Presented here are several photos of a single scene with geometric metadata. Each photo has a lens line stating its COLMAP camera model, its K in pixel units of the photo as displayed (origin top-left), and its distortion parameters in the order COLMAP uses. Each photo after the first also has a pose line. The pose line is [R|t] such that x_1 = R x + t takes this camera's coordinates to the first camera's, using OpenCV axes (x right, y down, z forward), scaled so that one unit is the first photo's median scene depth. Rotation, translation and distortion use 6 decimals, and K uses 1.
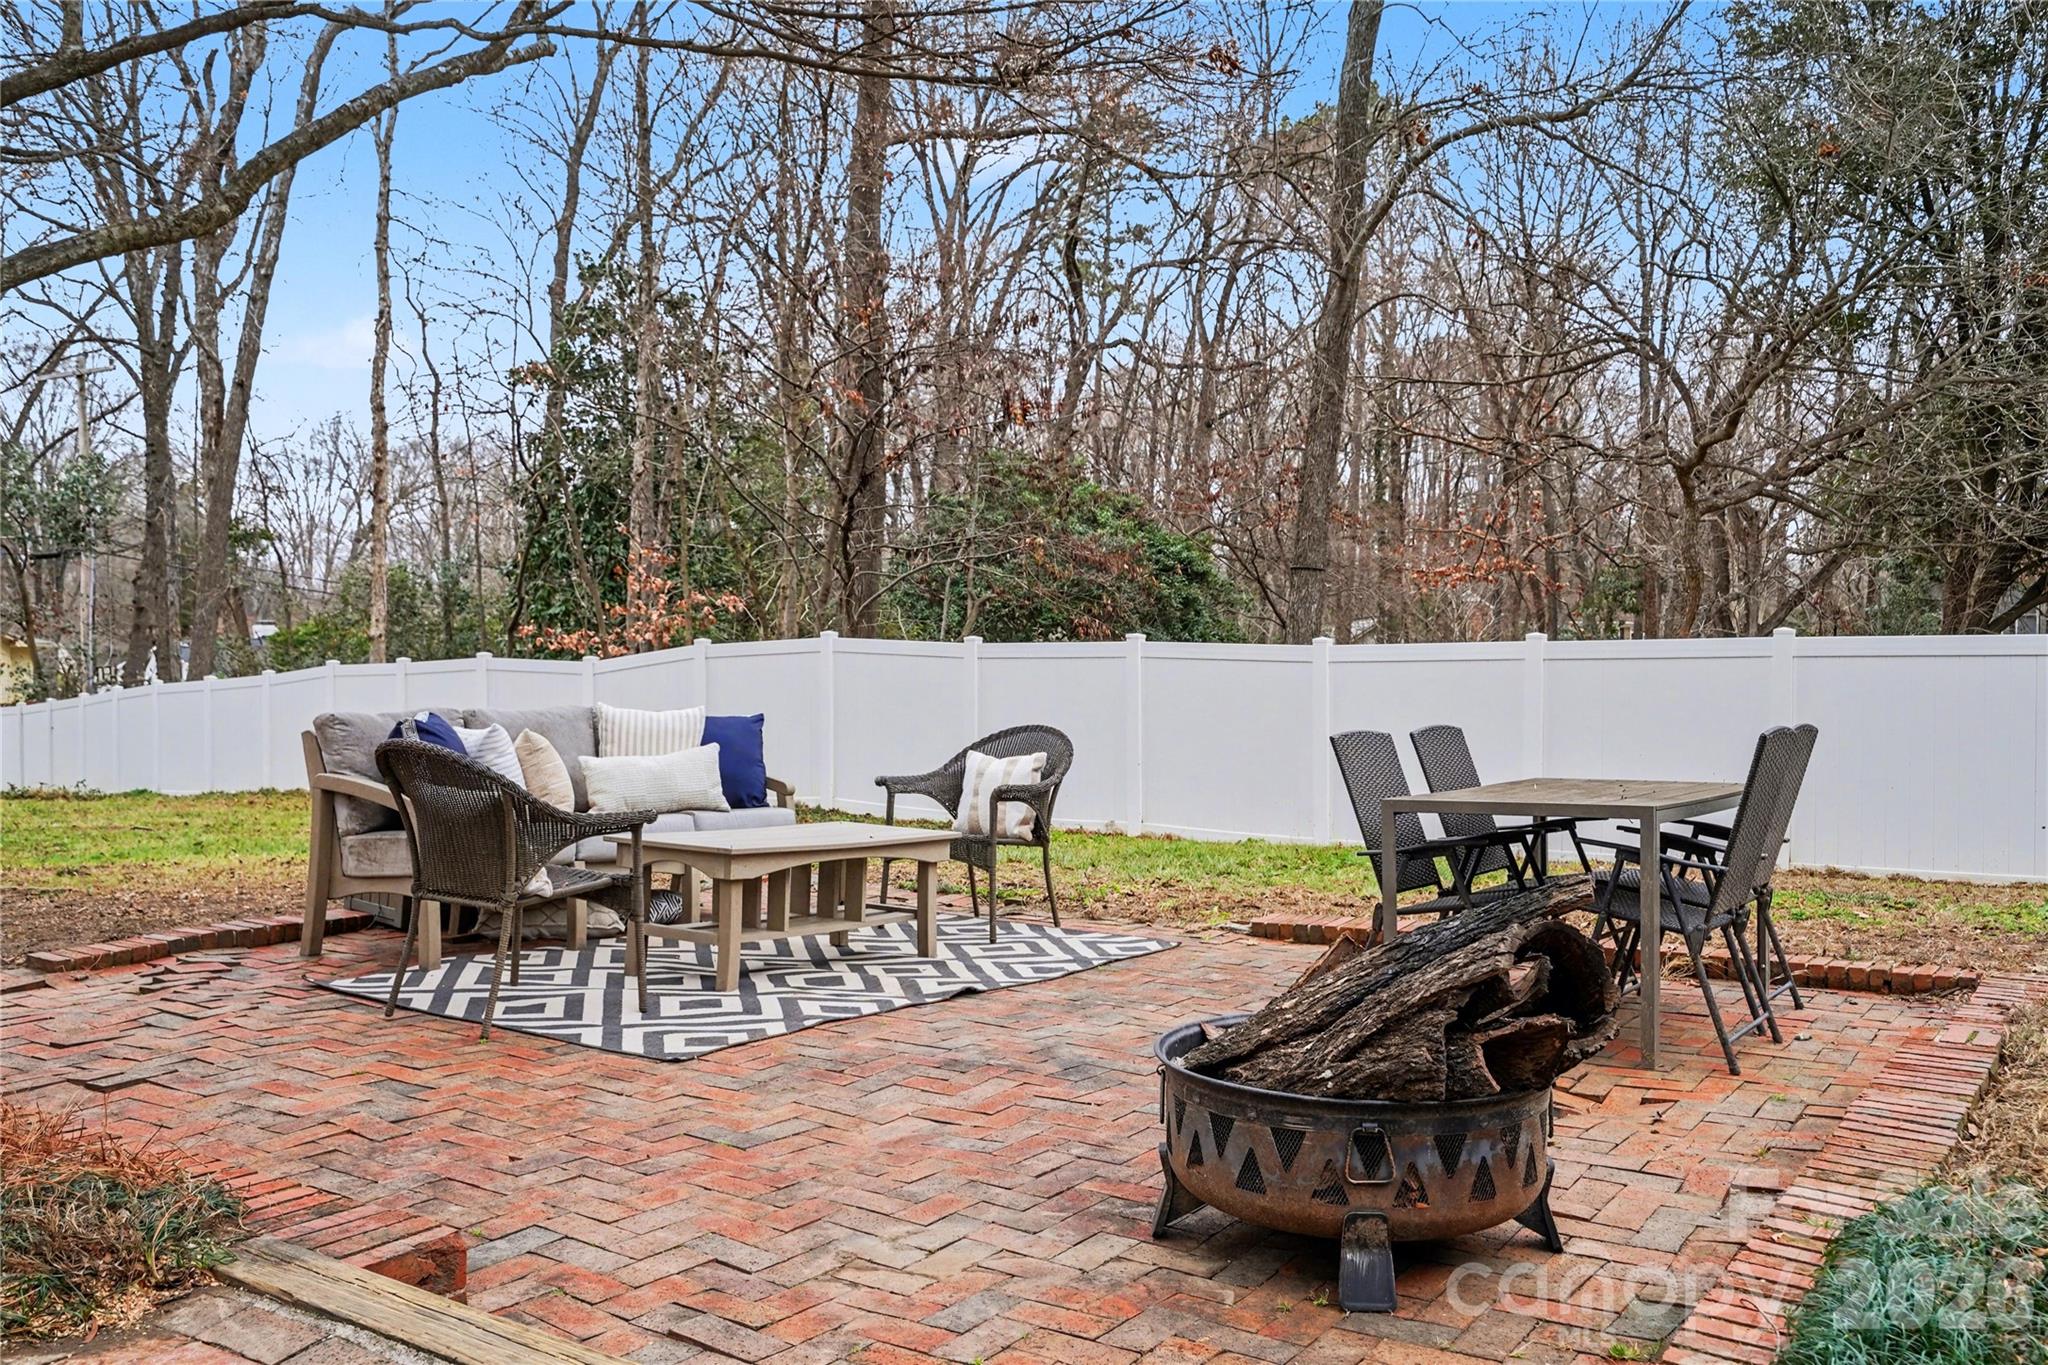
lens RADIAL K [[1762.0, 0, 1024.0], [0, 1762.0, 682.5], [0, 0, 1]] dist [0.003221, 0.011126]
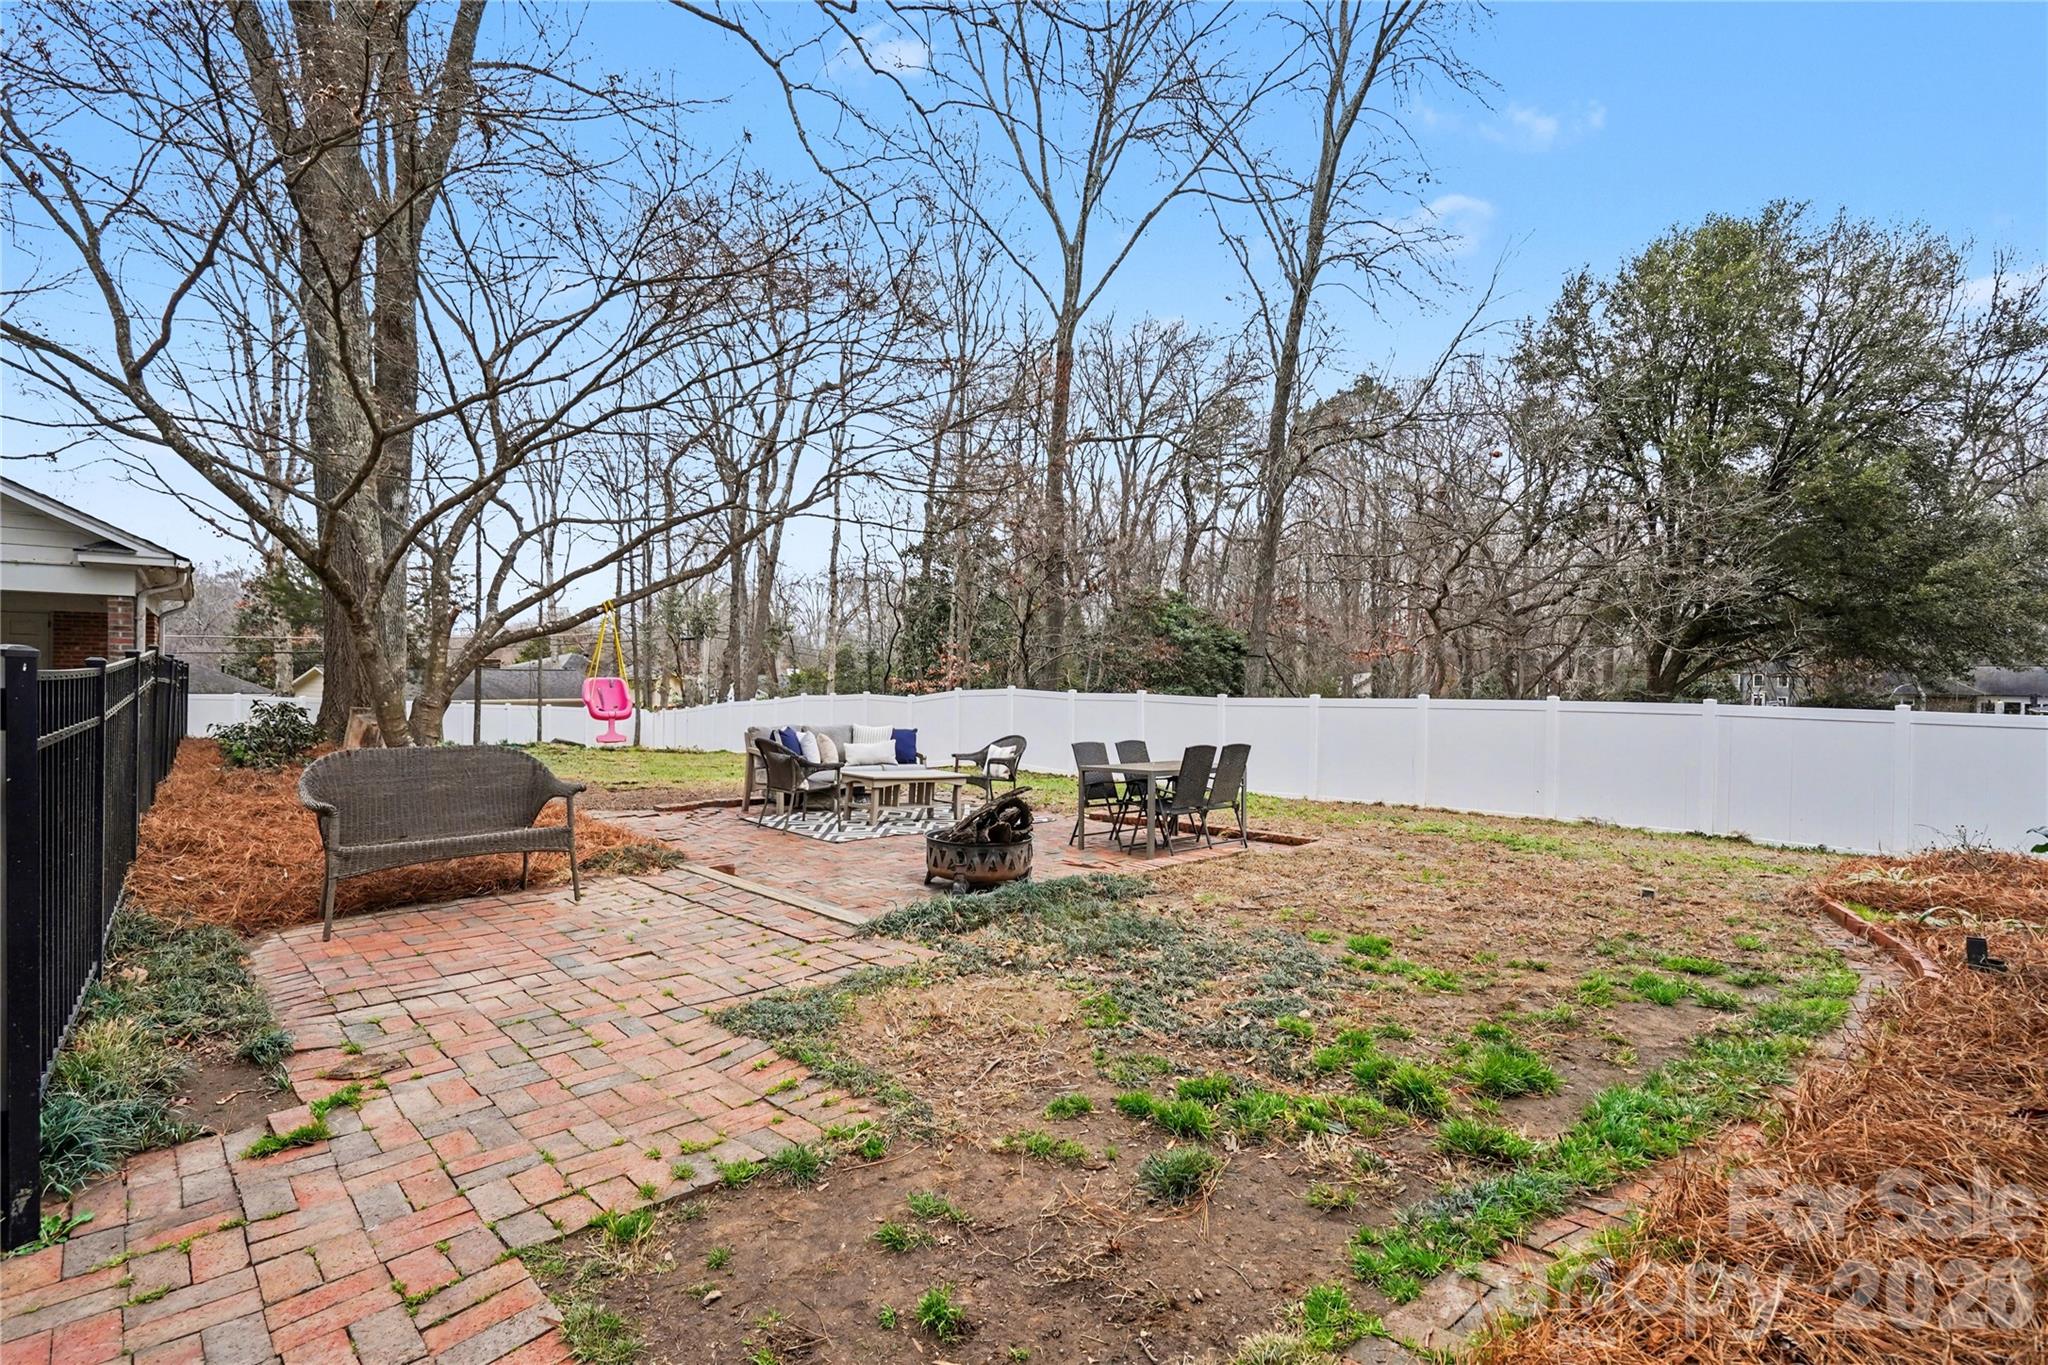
lens RADIAL K [[955.8, 0, 1024.0], [0, 955.8, 682.5], [0, 0, 1]] dist [0.001362, 0.000376]
pose [[0.984991, 0.014538, -0.171994, 0.268503], [-0.018005, 0.999665, -0.018617, -0.028539], [0.171666, 0.021434, 0.984922, -0.400283]]
